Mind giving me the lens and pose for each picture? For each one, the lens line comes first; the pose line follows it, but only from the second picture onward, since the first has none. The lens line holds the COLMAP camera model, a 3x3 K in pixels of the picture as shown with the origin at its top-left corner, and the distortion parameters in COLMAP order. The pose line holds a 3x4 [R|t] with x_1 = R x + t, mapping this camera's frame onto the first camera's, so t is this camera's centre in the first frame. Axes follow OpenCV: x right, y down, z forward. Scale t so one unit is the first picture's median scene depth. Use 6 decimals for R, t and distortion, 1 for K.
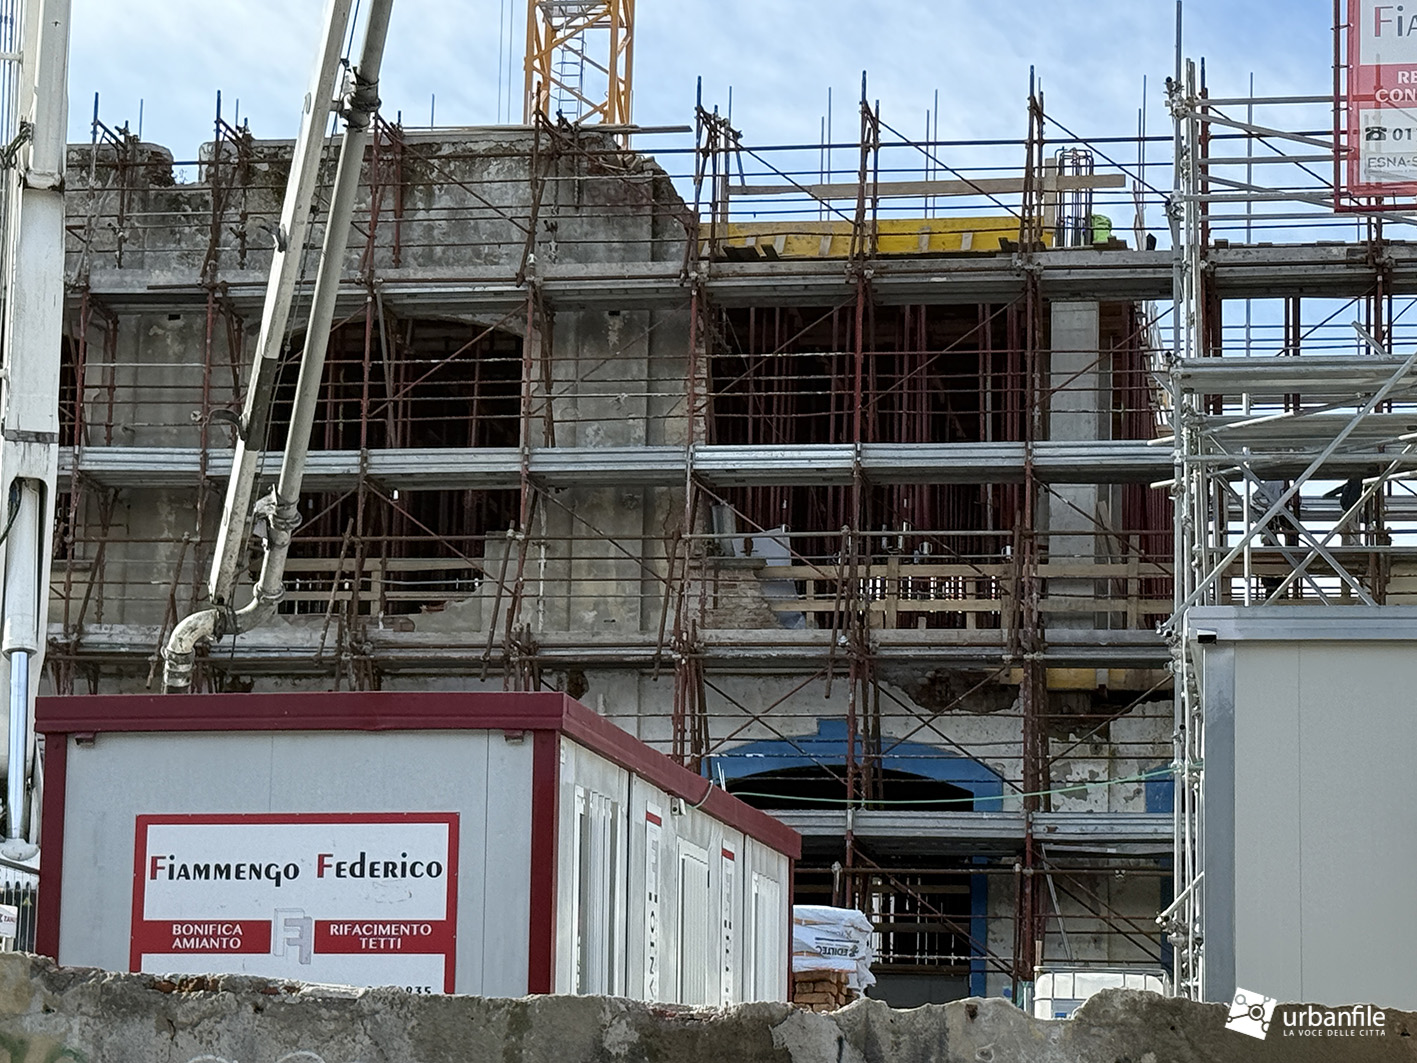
lens RADIAL K [[3453.1, 0, 708.5], [0, 3453.1, 531.5], [0, 0, 1]] dist [0.079800, 0.241662]
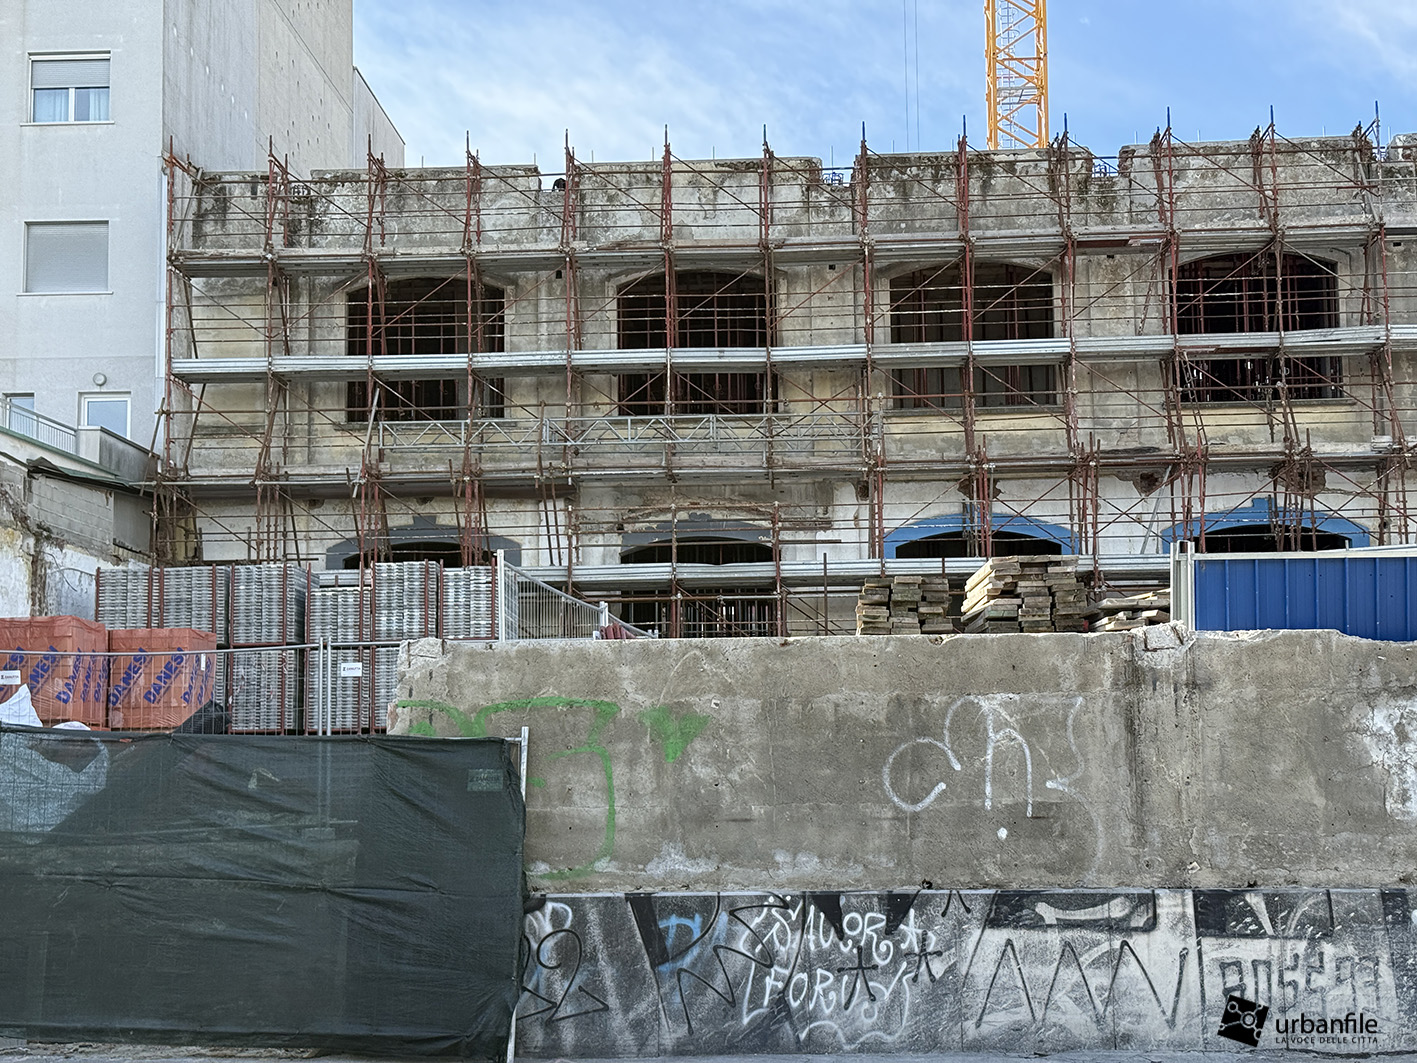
lens RADIAL K [[1984.5, 0, 708.5], [0, 1984.5, 531.5], [0, 0, 1]] dist [0.211931, -0.440533]
pose [[0.992594, -0.024879, 0.118901, -0.141047], [0.017062, 0.997653, 0.066320, 0.000607], [-0.120272, -0.063800, 0.990689, 0.023511]]
